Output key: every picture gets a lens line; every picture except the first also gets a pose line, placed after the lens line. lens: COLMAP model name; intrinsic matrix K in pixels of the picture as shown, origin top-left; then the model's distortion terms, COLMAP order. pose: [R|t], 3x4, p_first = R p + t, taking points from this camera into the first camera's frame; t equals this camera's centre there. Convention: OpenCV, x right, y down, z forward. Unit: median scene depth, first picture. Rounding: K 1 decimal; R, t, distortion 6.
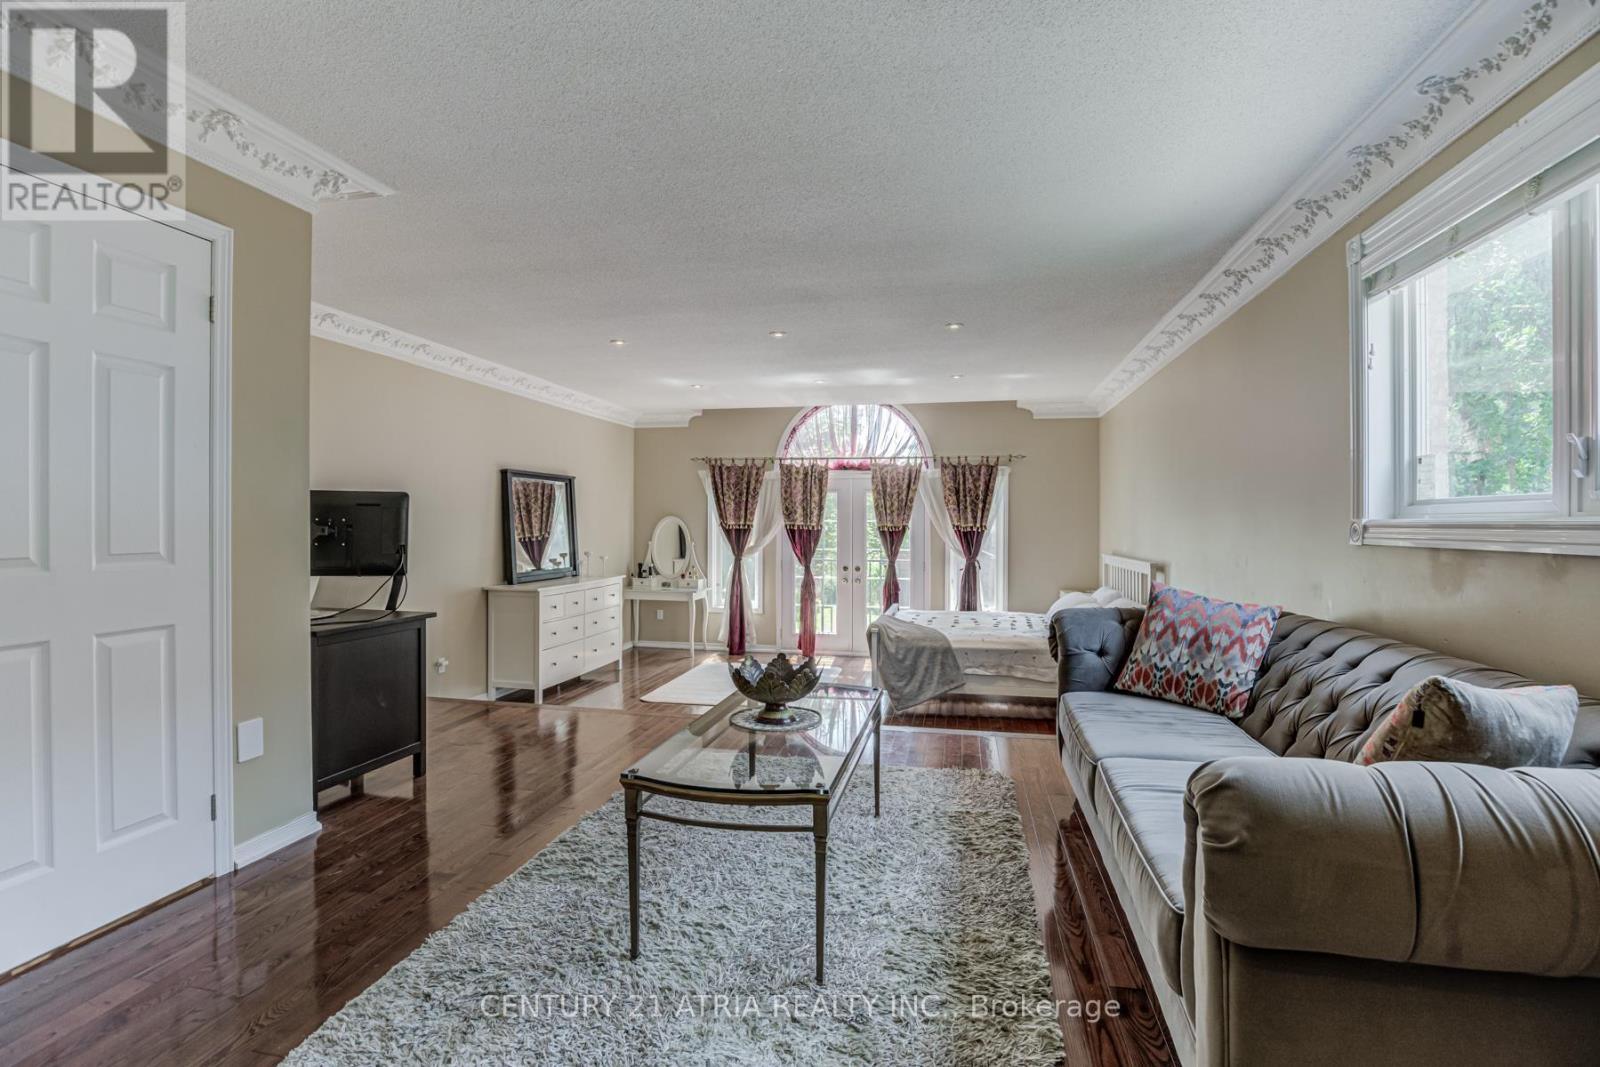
lens RADIAL K [[751.3, 0, 809.2], [0, 751.3, 505.2], [0, 0, 1]] dist [-0.026705, 0.000412]
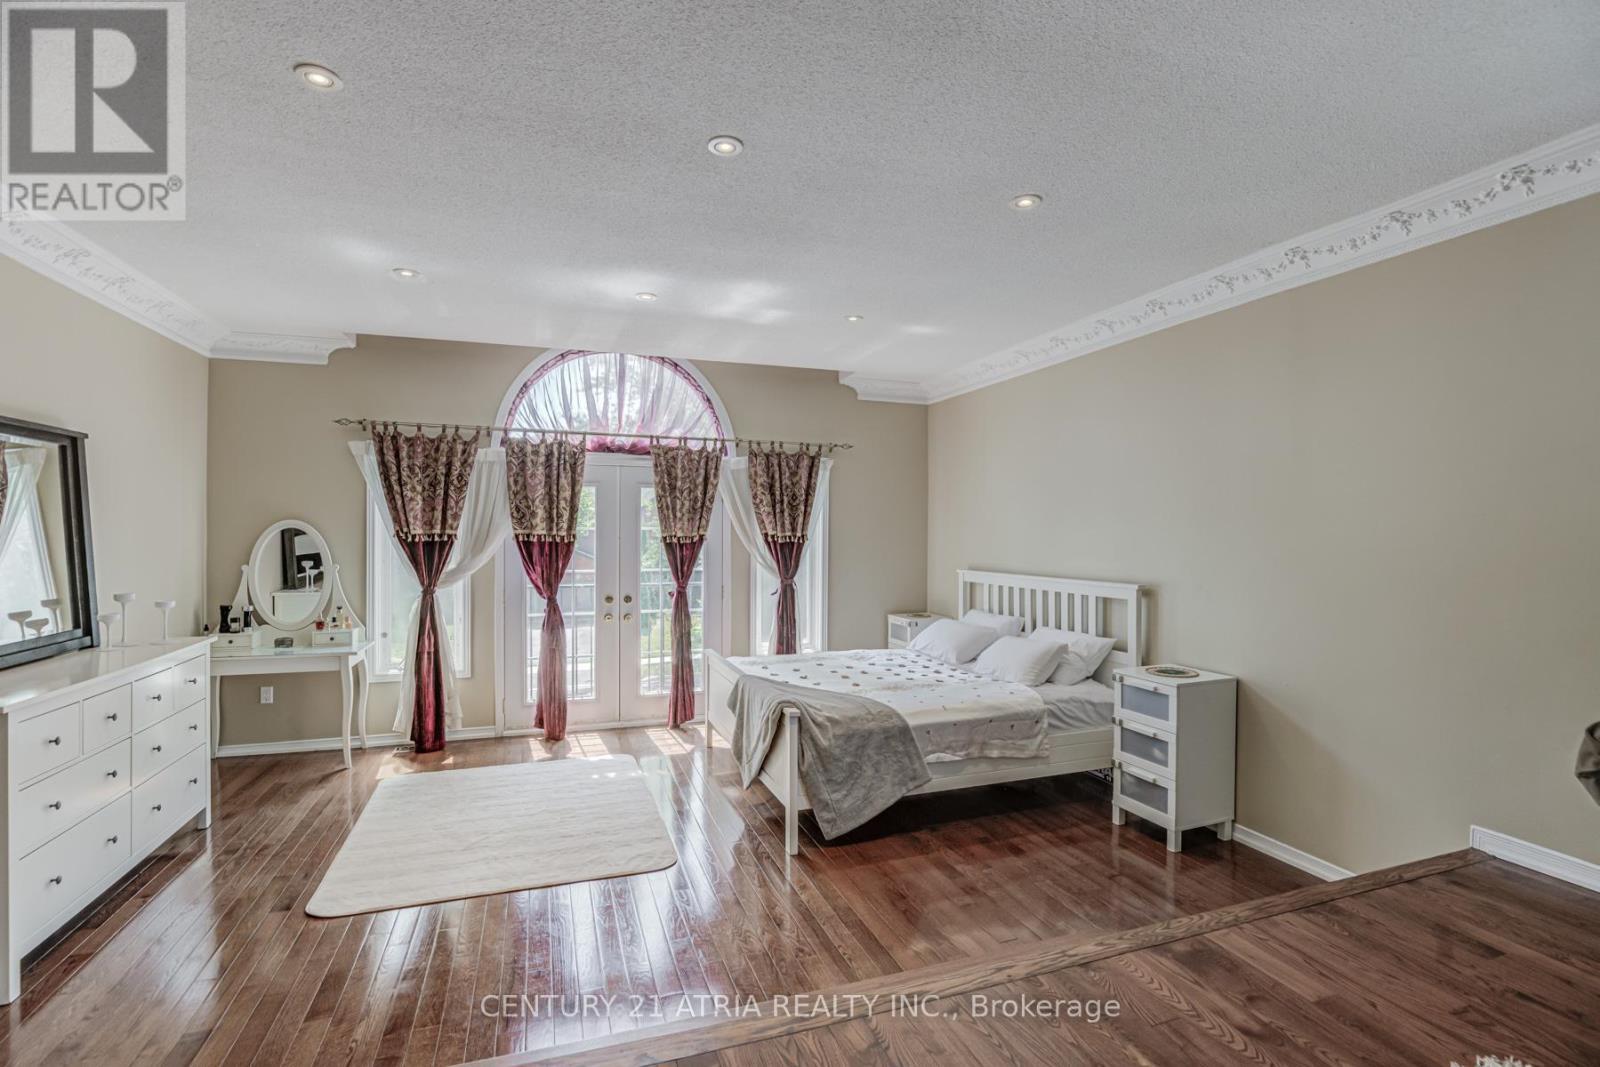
lens RADIAL K [[732.0, 0, 803.5], [0, 732.0, 519.4], [0, 0, 1]] dist [-0.029259, -0.000029]
pose [[0.850618, 0.006049, 0.525749, -0.149121], [-0.012299, 0.999889, 0.008396, 0.005345], [-0.525640, -0.013608, 0.850598, 0.352937]]
